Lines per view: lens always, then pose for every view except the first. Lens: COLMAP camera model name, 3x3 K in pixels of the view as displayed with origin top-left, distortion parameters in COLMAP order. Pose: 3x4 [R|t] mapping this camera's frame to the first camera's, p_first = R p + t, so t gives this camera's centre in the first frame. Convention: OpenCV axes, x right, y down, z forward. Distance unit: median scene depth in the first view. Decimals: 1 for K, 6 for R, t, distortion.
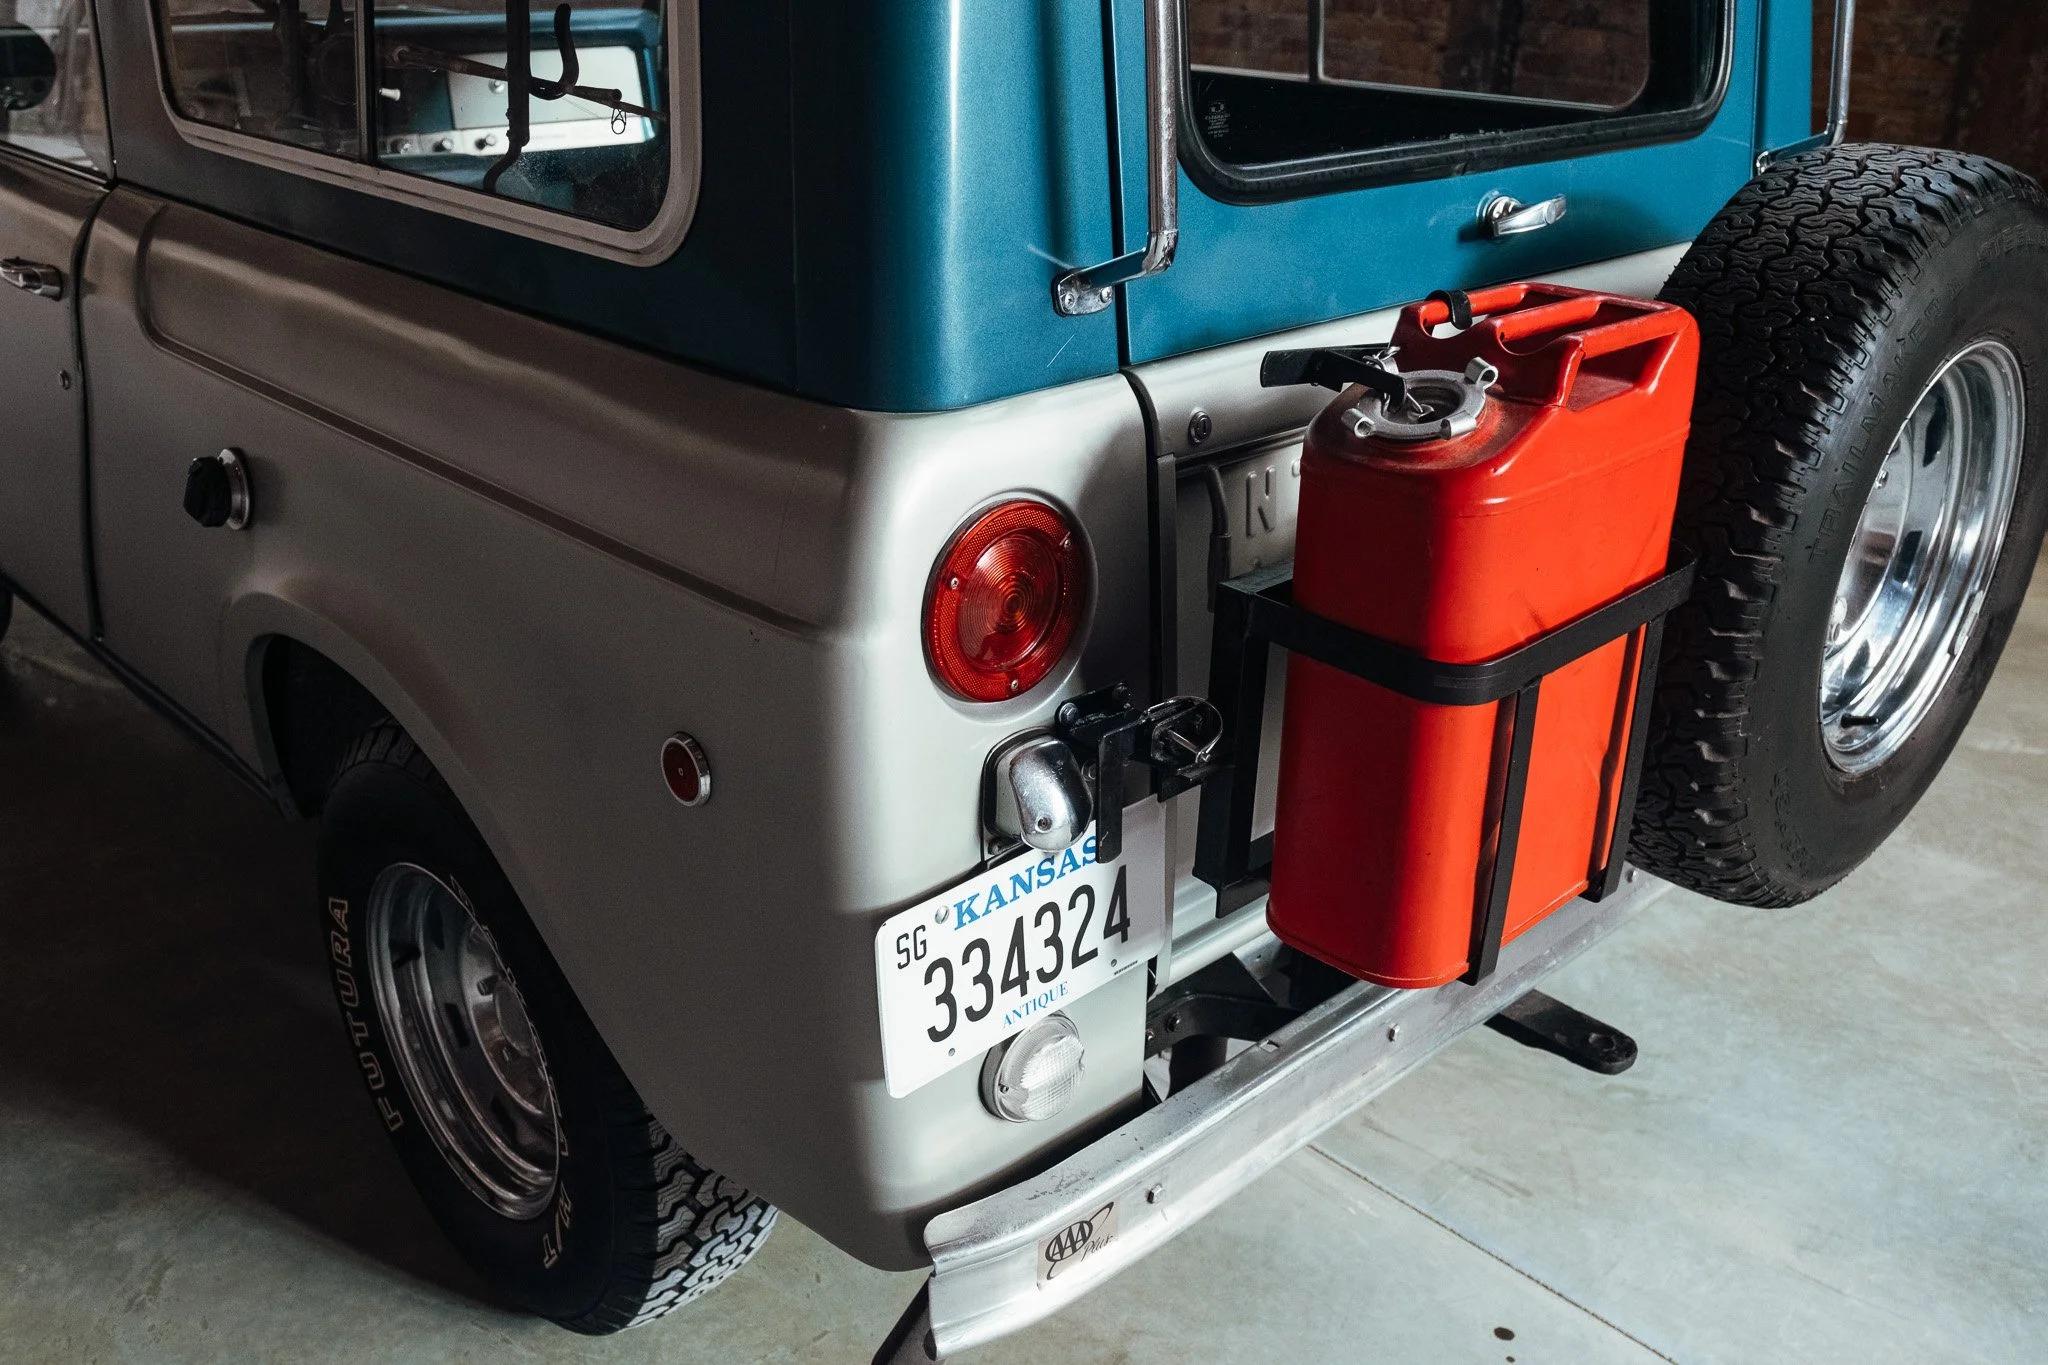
lens RADIAL K [[1748.7, 0, 1027.0], [0, 1748.7, 695.6], [0, 0, 1]] dist [0.000283, 0.021921]
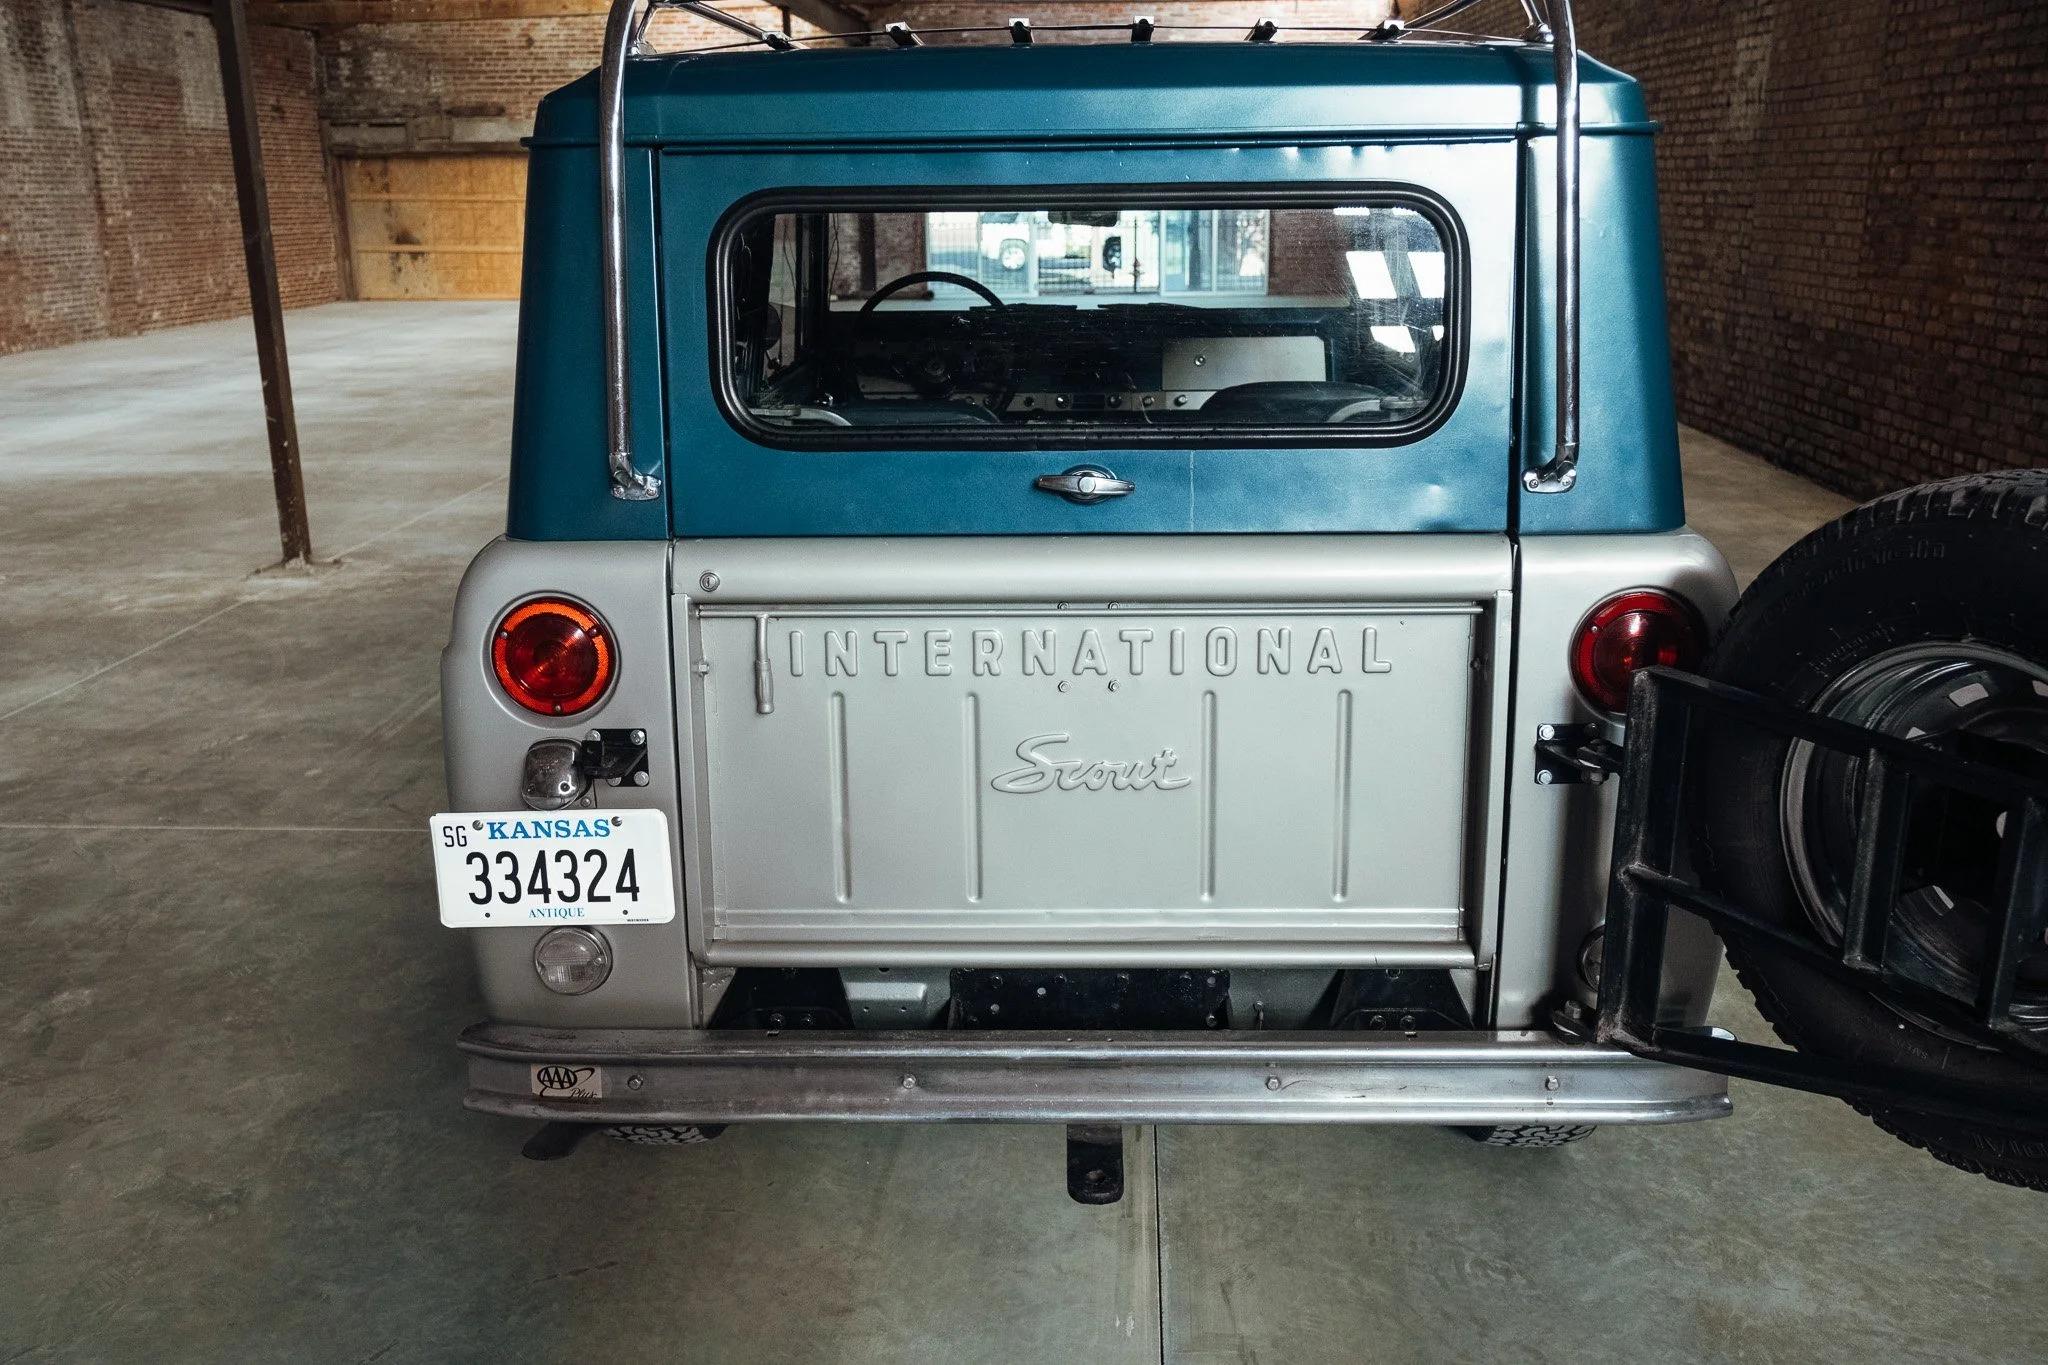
lens RADIAL K [[1748.7, 0, 1090.6], [0, 1748.7, 710.3], [0, 0, 1]] dist [0.000283, 0.021921]
pose [[0.726543, 0.181699, -0.662662, 1.441623], [-0.271351, 0.961888, -0.033764, -0.084575], [0.631272, 0.204345, 0.748157, 0.069722]]
